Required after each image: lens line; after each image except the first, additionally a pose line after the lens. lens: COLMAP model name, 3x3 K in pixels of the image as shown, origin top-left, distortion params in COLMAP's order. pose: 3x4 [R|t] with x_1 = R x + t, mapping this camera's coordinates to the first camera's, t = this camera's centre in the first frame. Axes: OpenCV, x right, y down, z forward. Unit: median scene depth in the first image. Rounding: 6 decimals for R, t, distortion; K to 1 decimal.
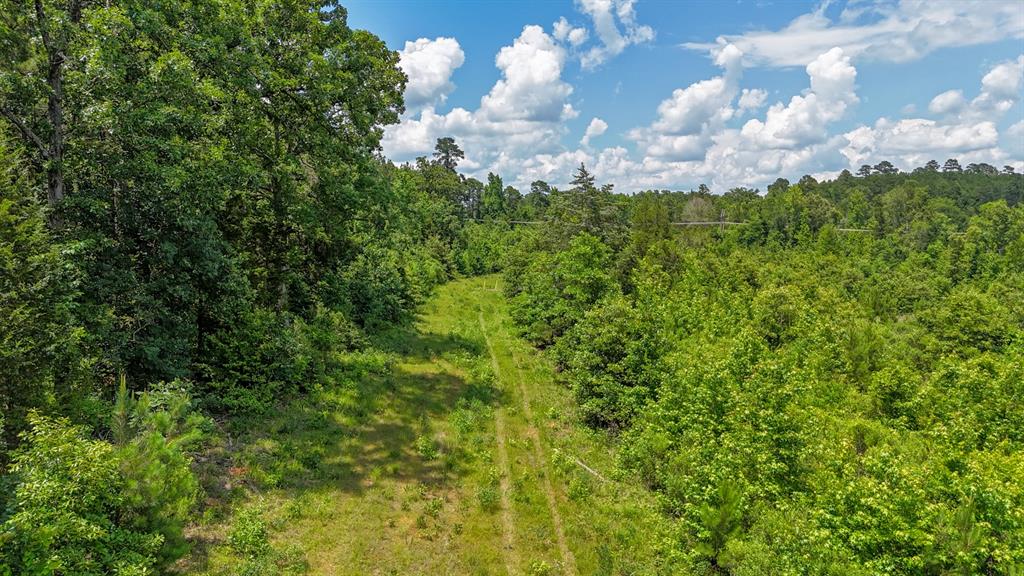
lens RADIAL K [[751.6, 0, 514.2], [0, 751.6, 285.9], [0, 0, 1]] dist [0.072702, -0.067929]
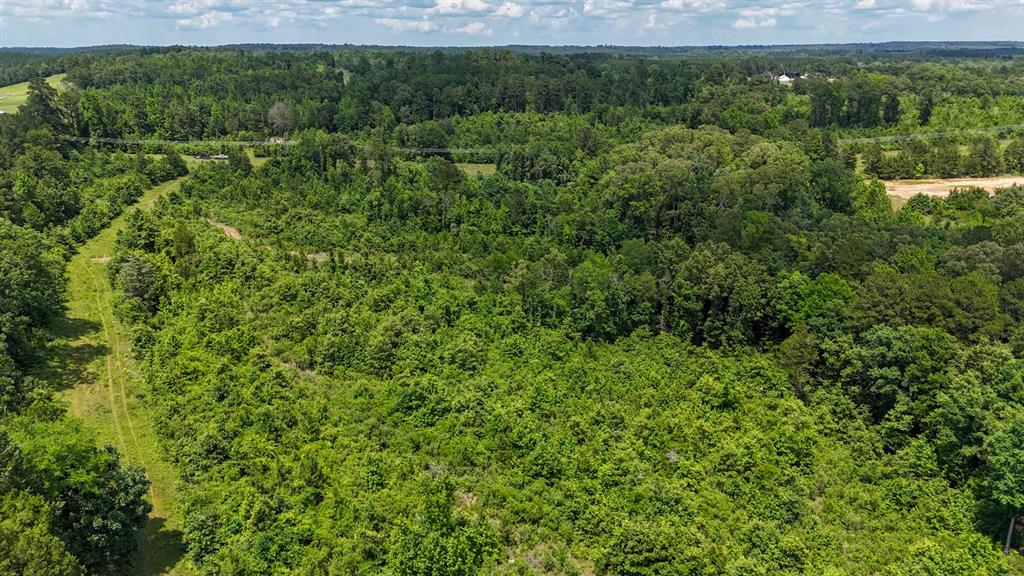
lens RADIAL K [[751.6, 0, 514.2], [0, 751.6, 285.9], [0, 0, 1]] dist [0.072702, -0.067929]
pose [[0.899248, -0.134709, 0.416181, 0.259823], [0.040491, 0.972951, 0.227433, -0.935624], [-0.435561, -0.187667, 0.880379, -3.021965]]
